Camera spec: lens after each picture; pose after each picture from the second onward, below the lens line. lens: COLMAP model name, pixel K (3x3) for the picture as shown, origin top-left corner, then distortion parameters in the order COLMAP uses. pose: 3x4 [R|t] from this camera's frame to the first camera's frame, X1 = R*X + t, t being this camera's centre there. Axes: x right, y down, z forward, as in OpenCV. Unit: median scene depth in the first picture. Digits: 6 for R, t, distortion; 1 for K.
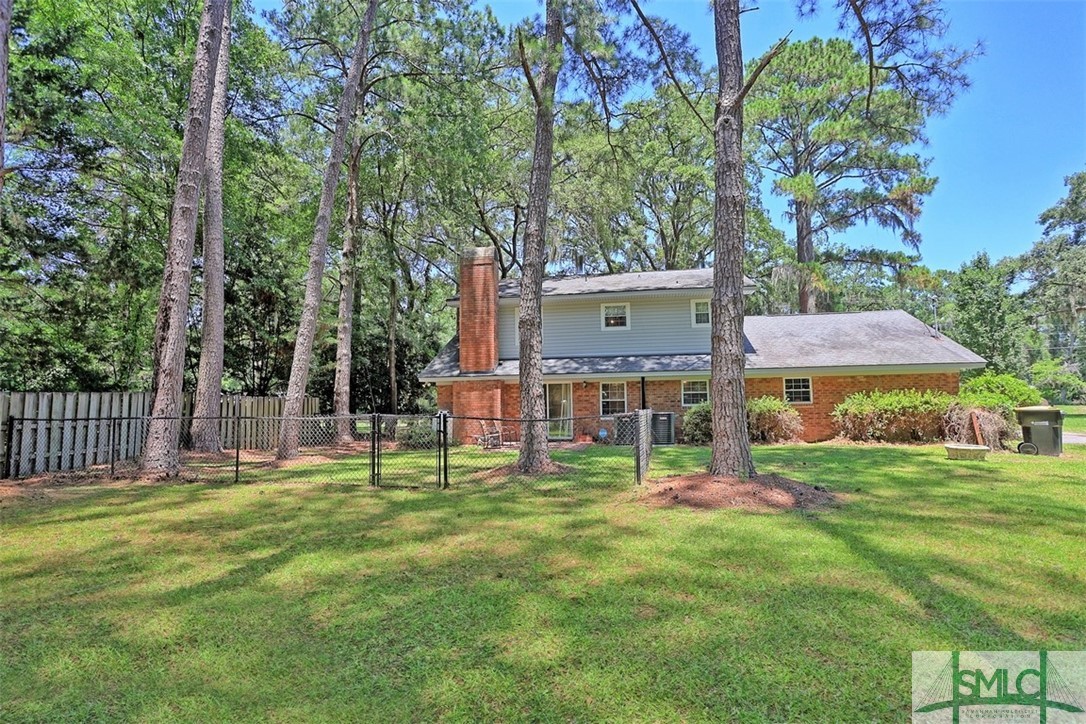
lens RADIAL K [[539.0, 0, 545.2], [0, 539.0, 360.6], [0, 0, 1]] dist [-0.057891, 0.019717]
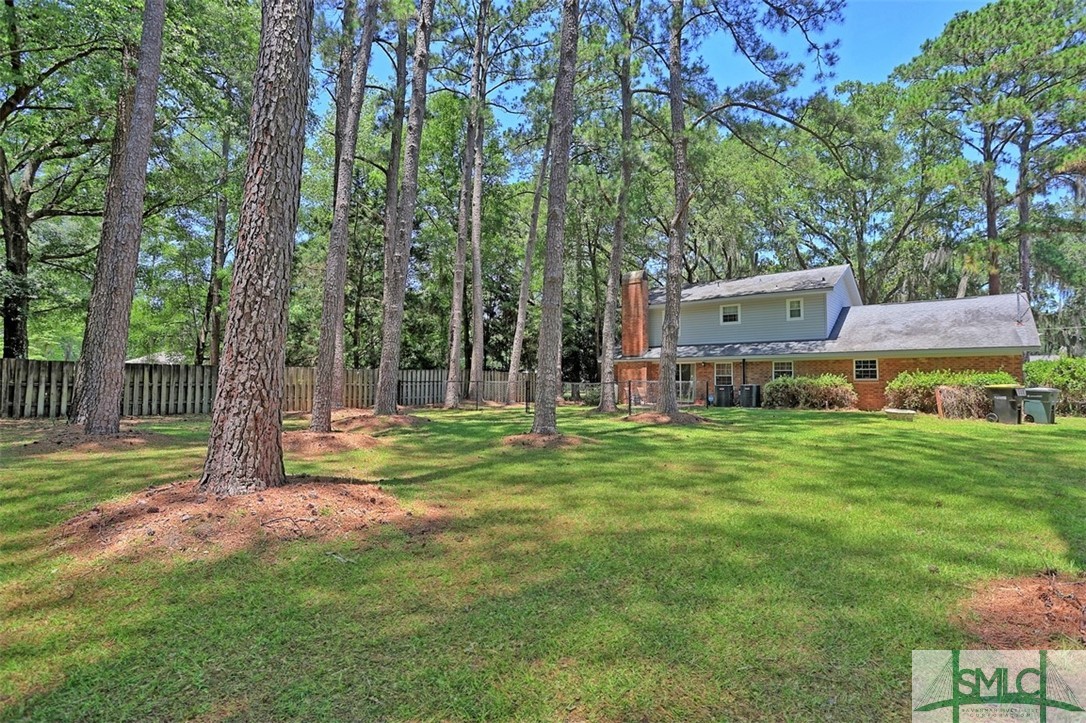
lens RADIAL K [[515.8, 0, 539.5], [0, 515.8, 373.7], [0, 0, 1]] dist [0.000945, -0.000962]
pose [[0.872270, 0.008373, -0.488953, 0.375361], [0.026140, 0.997626, 0.063715, -0.029863], [0.488326, -0.068358, 0.869980, -0.405711]]
